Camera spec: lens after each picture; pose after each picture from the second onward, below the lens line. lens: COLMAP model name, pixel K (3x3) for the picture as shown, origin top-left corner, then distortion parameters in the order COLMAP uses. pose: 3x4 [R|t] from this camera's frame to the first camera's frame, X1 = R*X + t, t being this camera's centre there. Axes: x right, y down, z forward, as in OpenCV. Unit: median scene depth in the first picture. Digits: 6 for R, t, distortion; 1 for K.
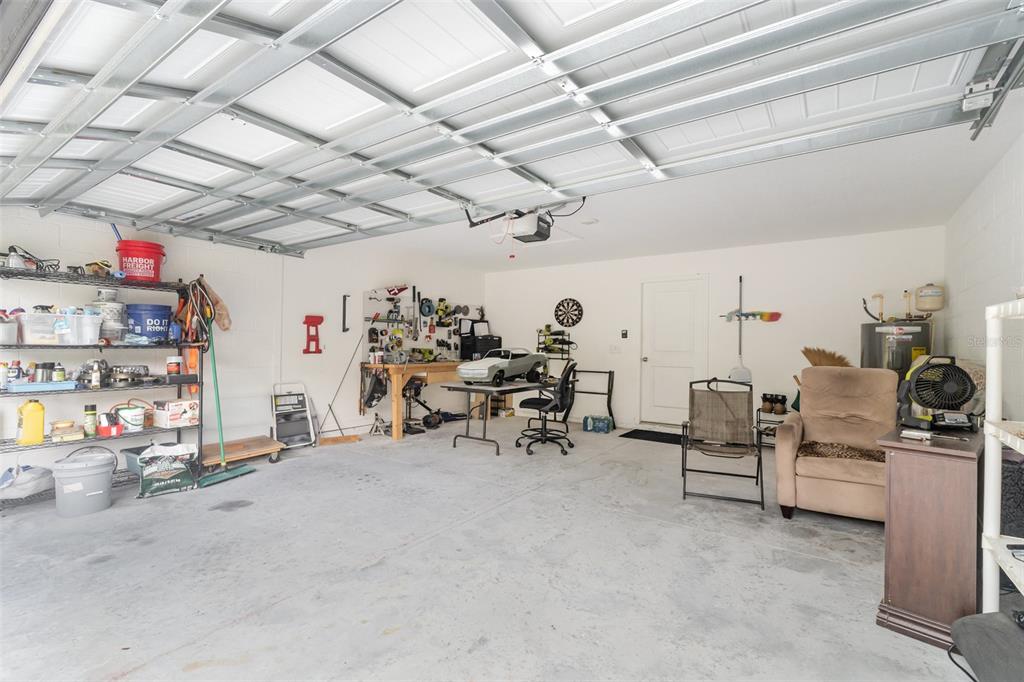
lens RADIAL K [[466.0, 0, 519.5], [0, 466.0, 347.8], [0, 0, 1]] dist [0.005642, -0.000901]
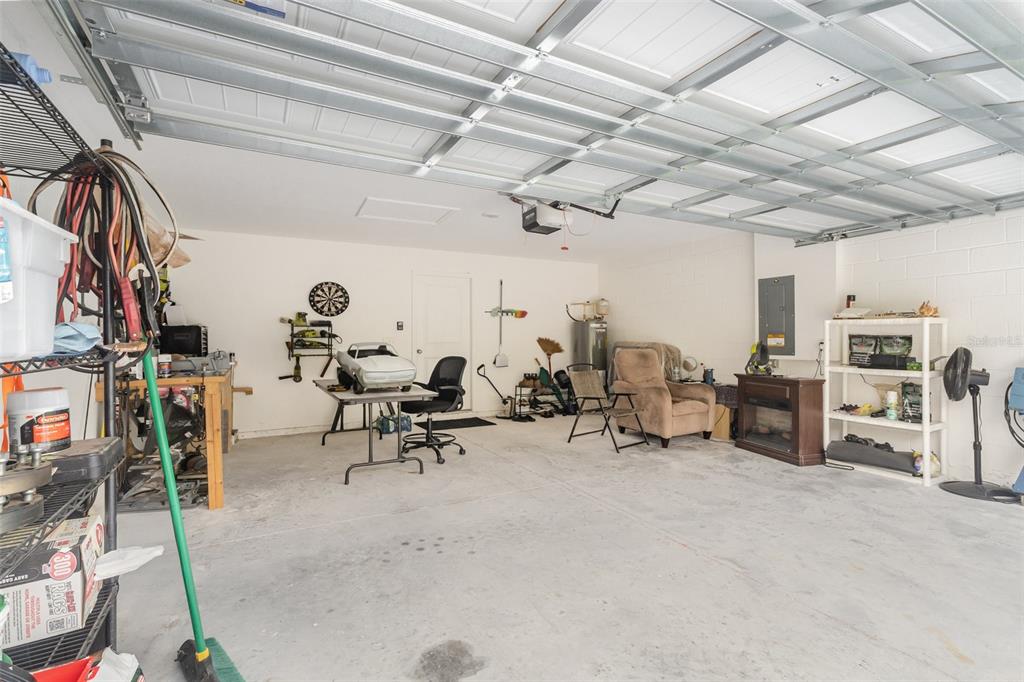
lens RADIAL K [[466.0, 0, 515.7], [0, 466.0, 333.0], [0, 0, 1]] dist [0.005642, -0.000901]
pose [[0.456850, -0.002493, 0.889540, -0.855447], [0.013823, 0.999895, -0.004297, -0.012448], [-0.889436, 0.014259, 0.456837, 0.583165]]
